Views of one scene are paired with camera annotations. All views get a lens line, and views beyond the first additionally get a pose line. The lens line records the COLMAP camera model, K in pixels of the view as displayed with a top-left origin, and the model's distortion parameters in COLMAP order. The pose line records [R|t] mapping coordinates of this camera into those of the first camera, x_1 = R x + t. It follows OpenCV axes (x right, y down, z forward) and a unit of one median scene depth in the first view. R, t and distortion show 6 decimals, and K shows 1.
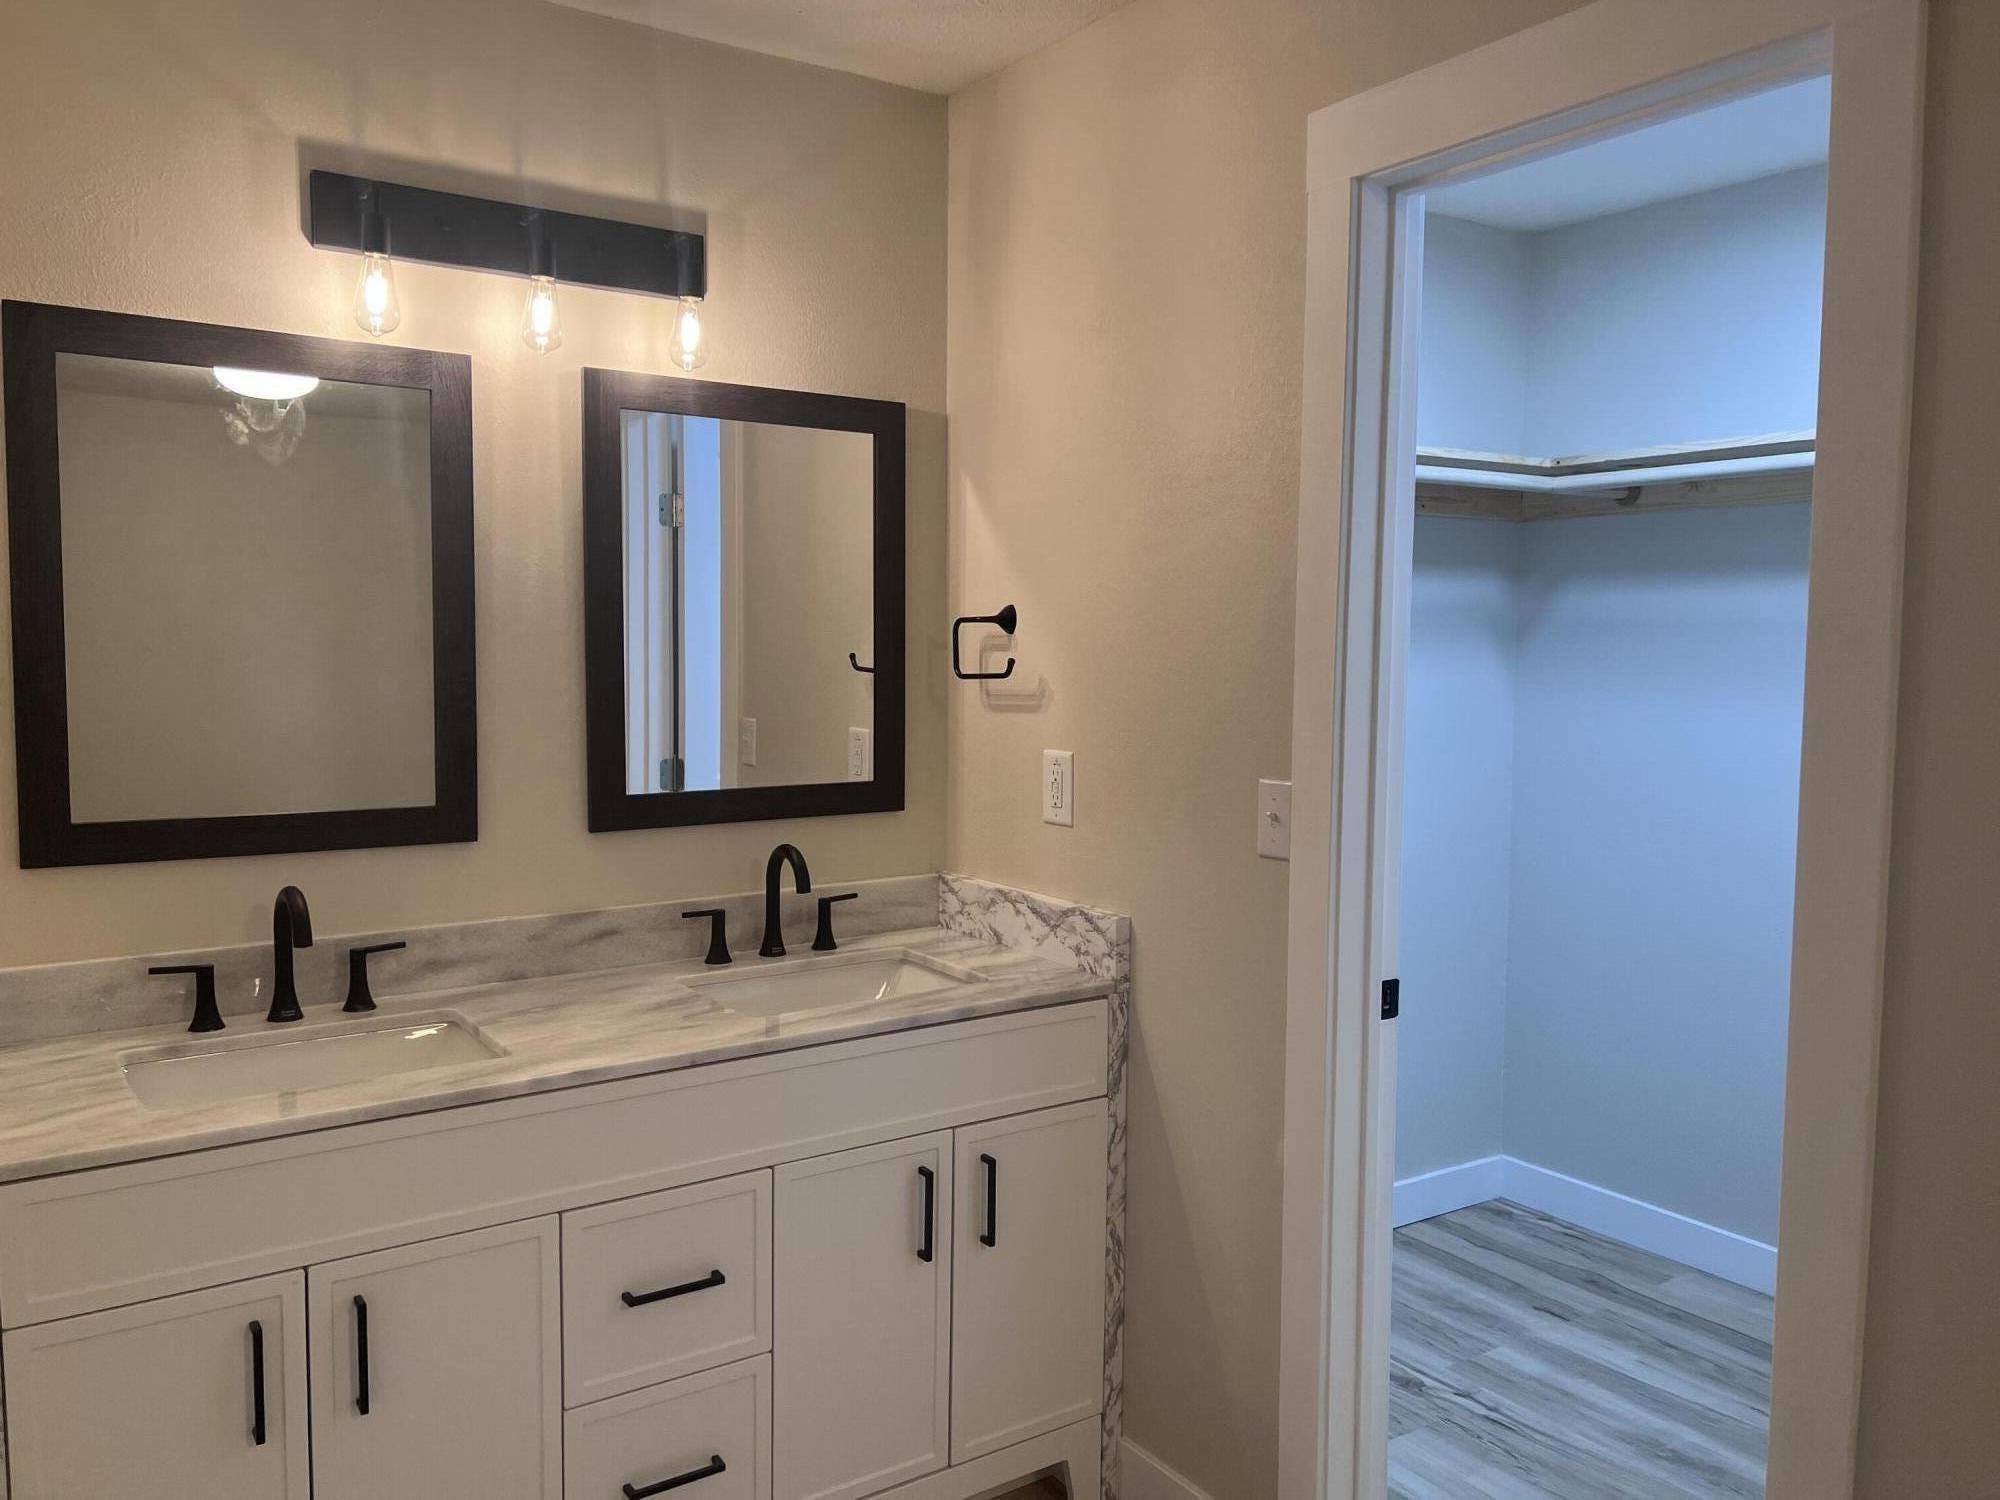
lens RADIAL K [[1512.2, 0, 989.9], [0, 1512.2, 750.1], [0, 0, 1]] dist [0.036947, 0.000484]
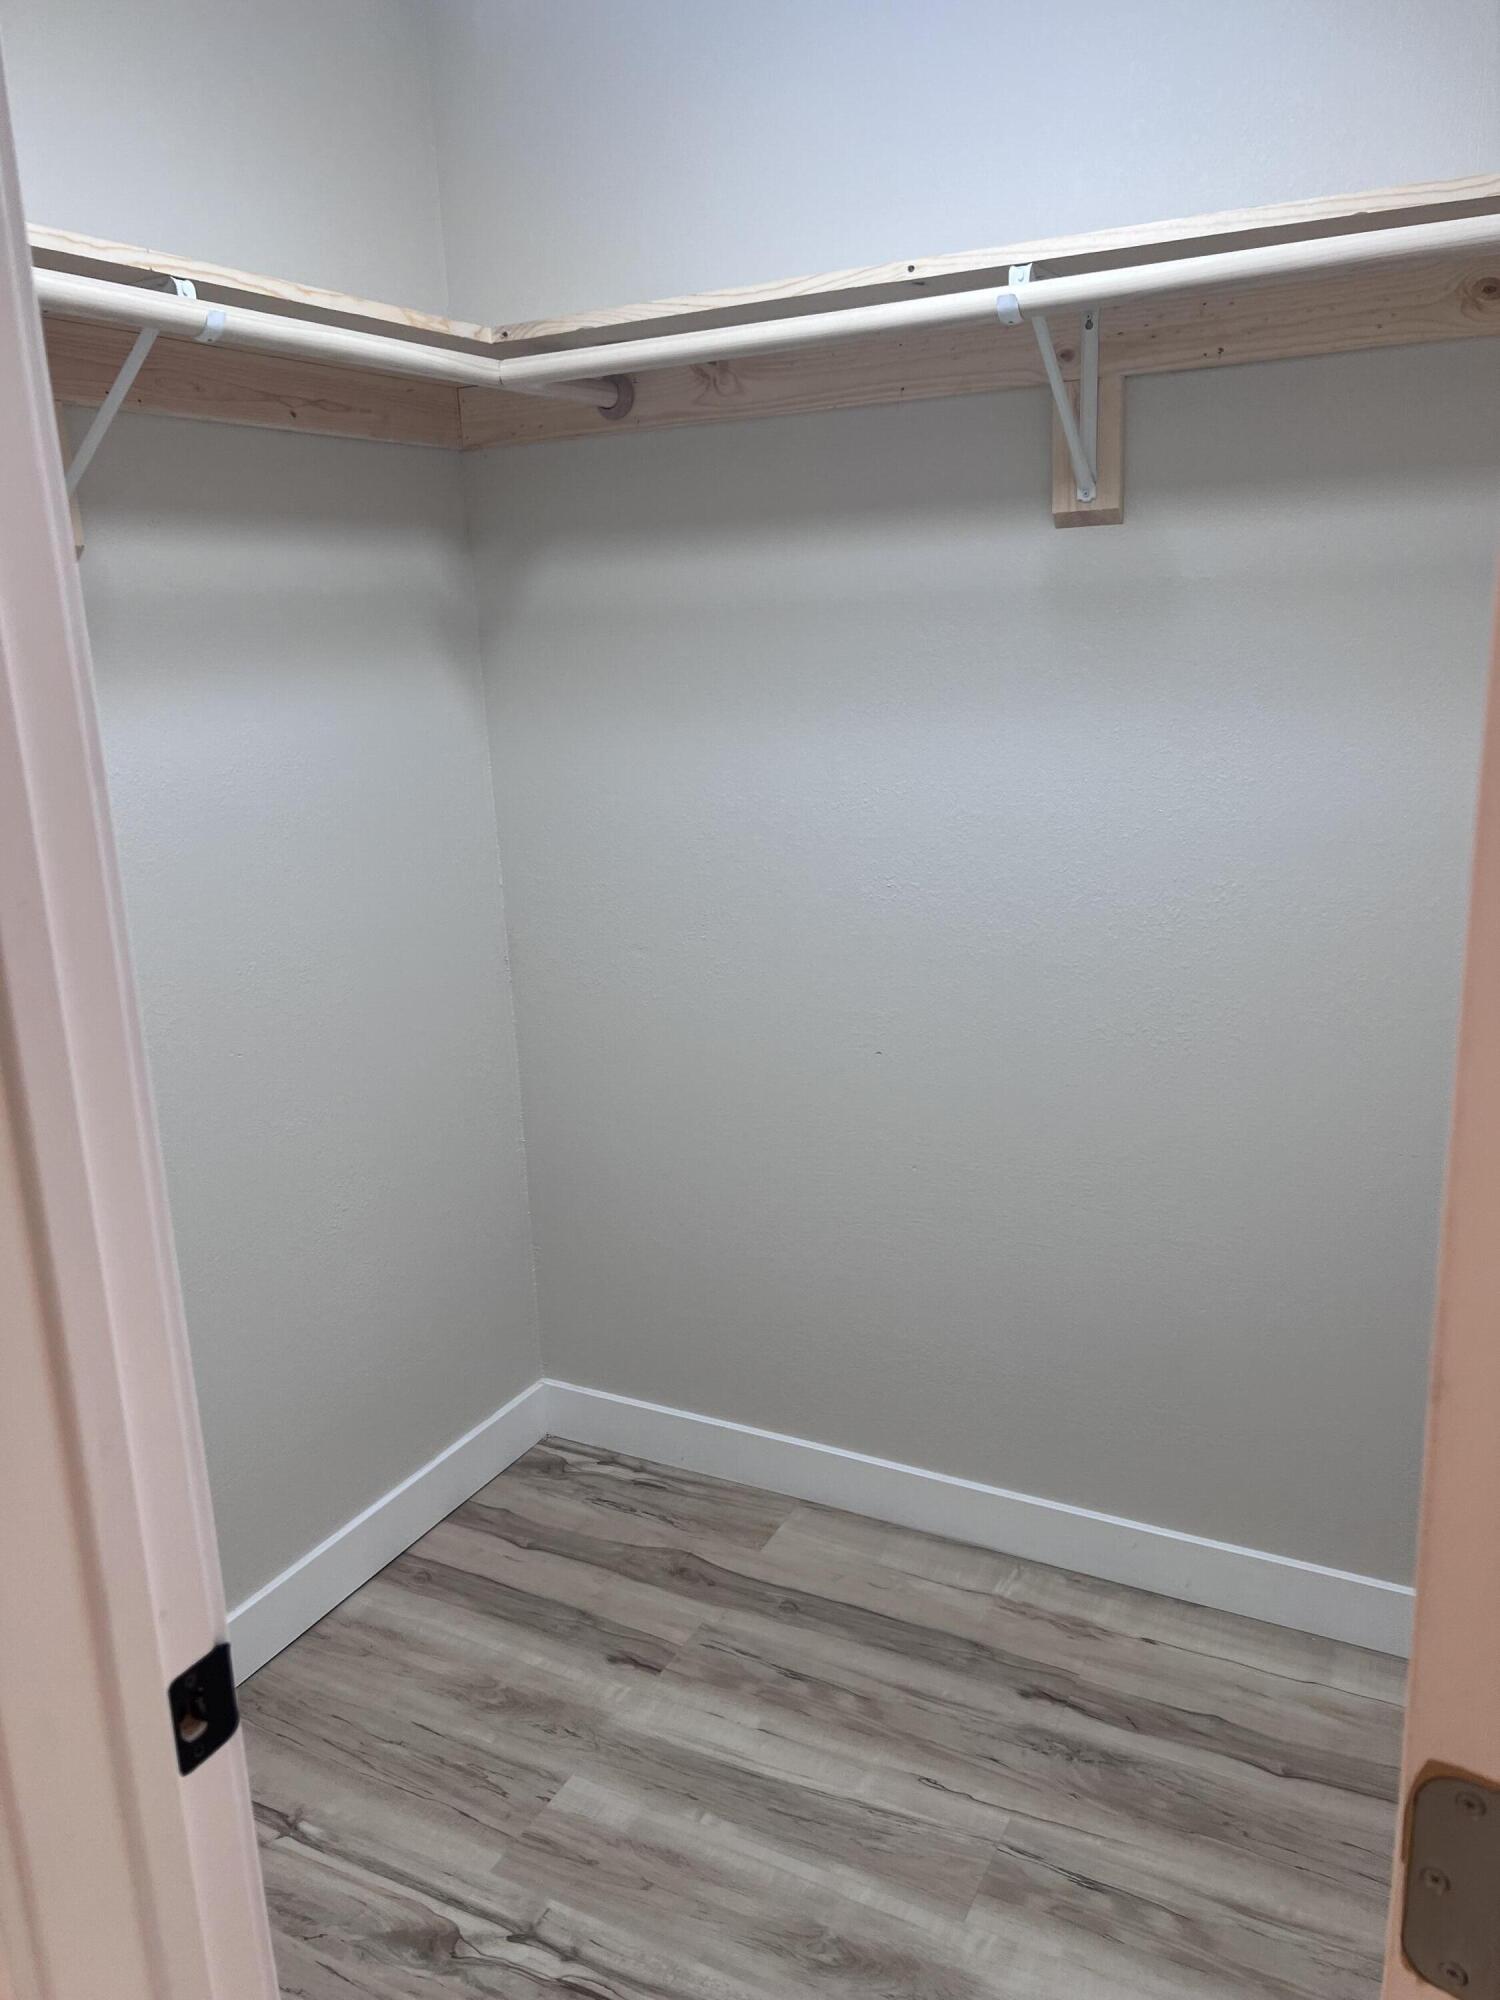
lens RADIAL K [[1512.2, 0, 756.4], [0, 1512.2, 997.7], [0, 0, 1]] dist [0.036947, 0.000484]
pose [[0.878803, -0.157401, 0.450478, 0.161934], [0.084718, 0.980499, 0.177325, -0.035206], [-0.469604, -0.117670, 0.875000, 0.431238]]
